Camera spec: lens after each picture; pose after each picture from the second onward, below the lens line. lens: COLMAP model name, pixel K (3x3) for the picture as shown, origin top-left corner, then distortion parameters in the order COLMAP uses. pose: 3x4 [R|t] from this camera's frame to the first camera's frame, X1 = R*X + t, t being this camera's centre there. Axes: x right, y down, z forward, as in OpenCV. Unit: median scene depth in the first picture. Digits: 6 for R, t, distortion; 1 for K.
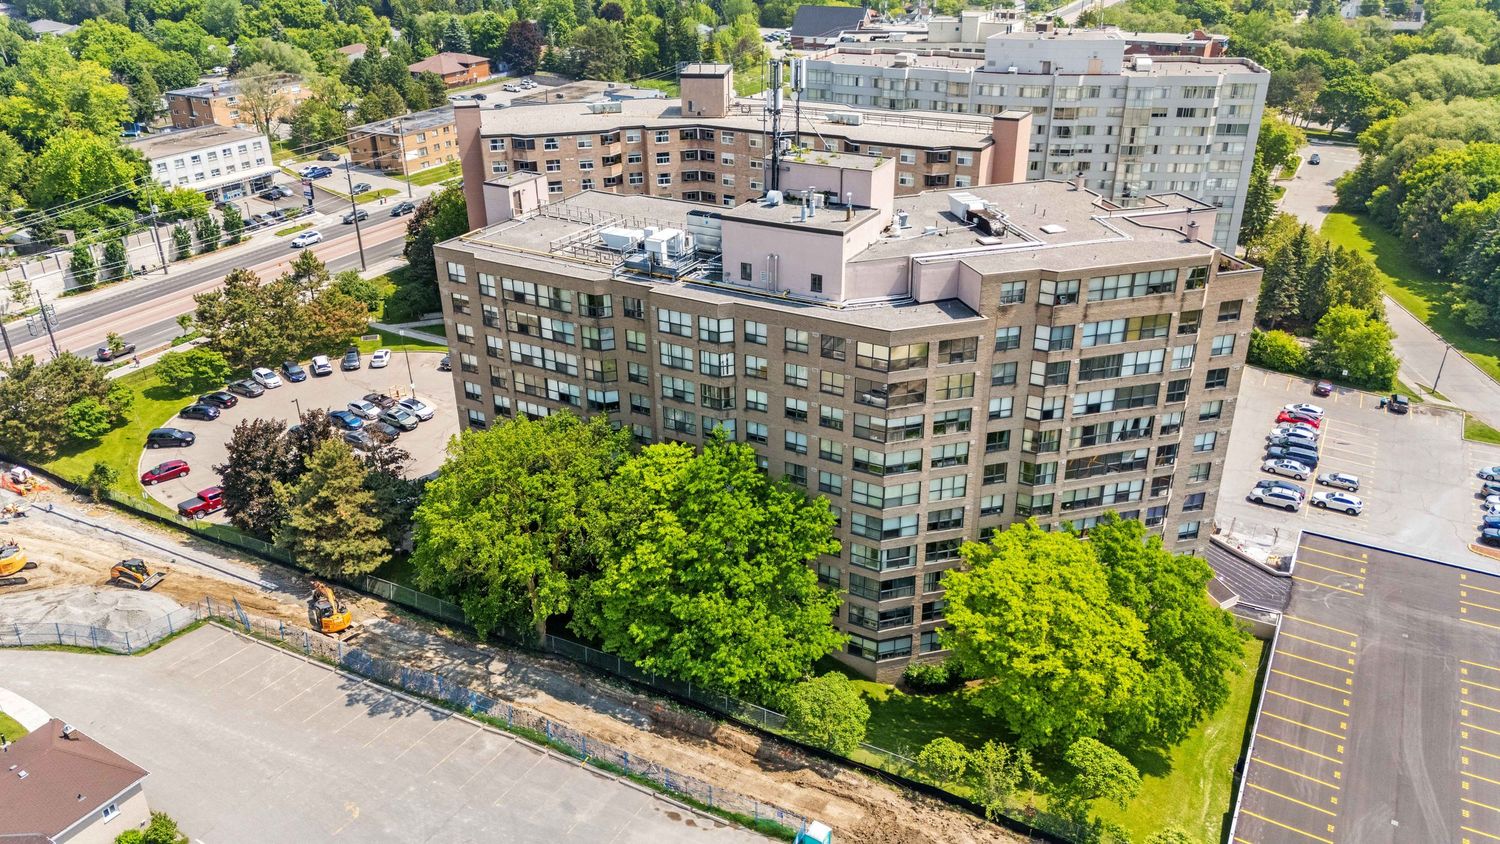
lens RADIAL K [[1105.5, 0, 751.7], [0, 1105.5, 418.5], [0, 0, 1]] dist [0.013075, -0.030178]
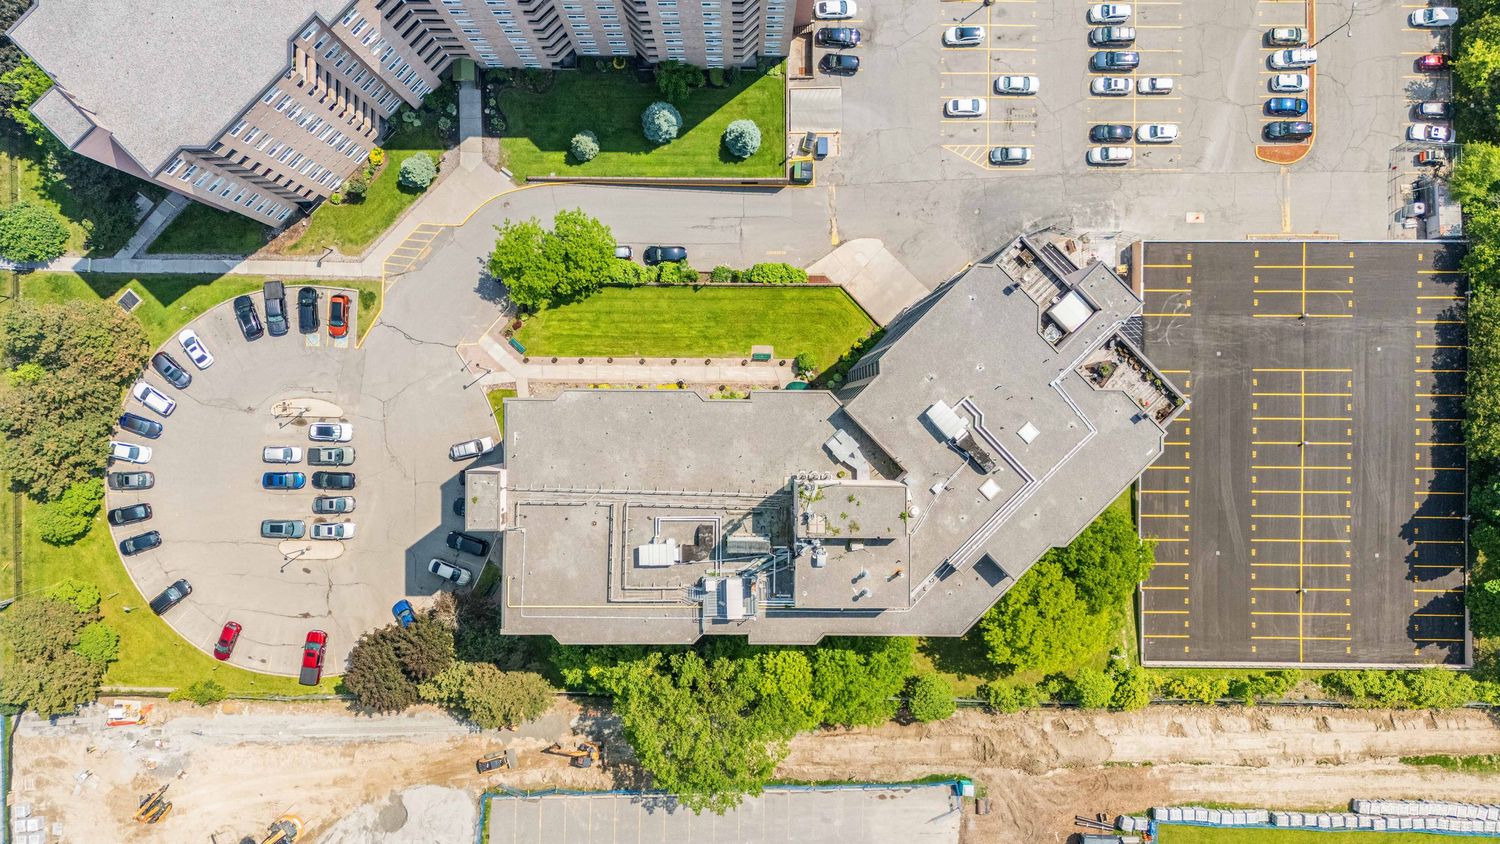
lens RADIAL K [[1105.5, 0, 751.7], [0, 1105.5, 418.5], [0, 0, 1]] dist [0.013075, -0.030178]
pose [[0.872455, -0.488314, 0.019298, 0.009934], [0.198692, 0.390521, 0.898896, -1.404075], [-0.446480, -0.780412, 0.437737, 0.715024]]
